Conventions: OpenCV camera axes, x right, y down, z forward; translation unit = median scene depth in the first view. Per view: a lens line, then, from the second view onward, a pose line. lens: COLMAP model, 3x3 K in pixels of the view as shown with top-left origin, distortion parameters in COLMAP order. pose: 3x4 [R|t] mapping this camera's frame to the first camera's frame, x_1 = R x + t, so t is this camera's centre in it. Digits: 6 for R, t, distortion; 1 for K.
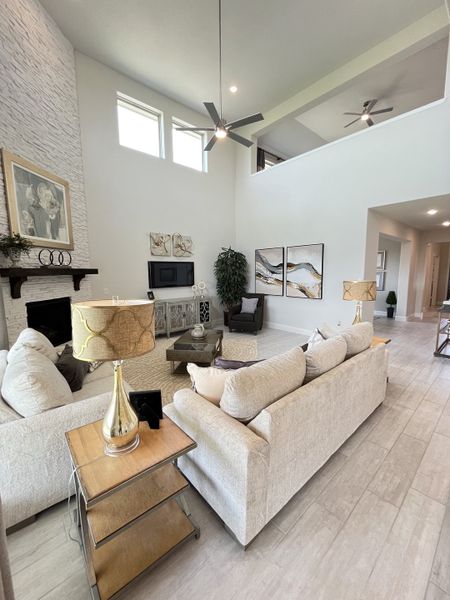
lens RADIAL K [[245.5, 0, 225.1], [0, 245.5, 299.3], [0, 0, 1]] dist [-0.002241, 0.000248]
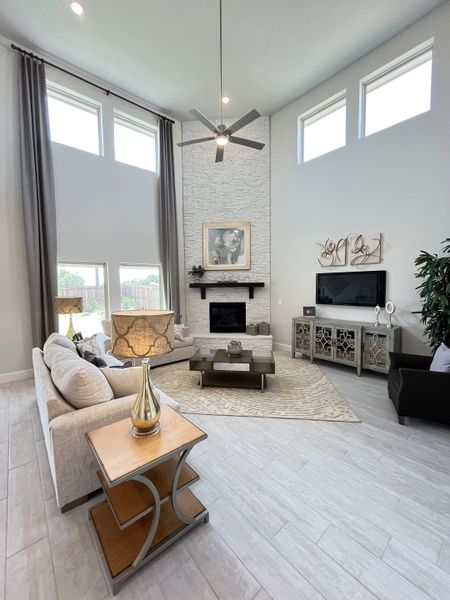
lens RADIAL K [[245.5, 0, 225.0], [0, 245.5, 301.8], [0, 0, 1]] dist [-0.002241, 0.000248]
pose [[-0.009347, 0.073268, -0.997268, 0.780099], [-0.108860, 0.991310, 0.073851, -0.105785], [0.994013, 0.109253, -0.001289, 0.877626]]
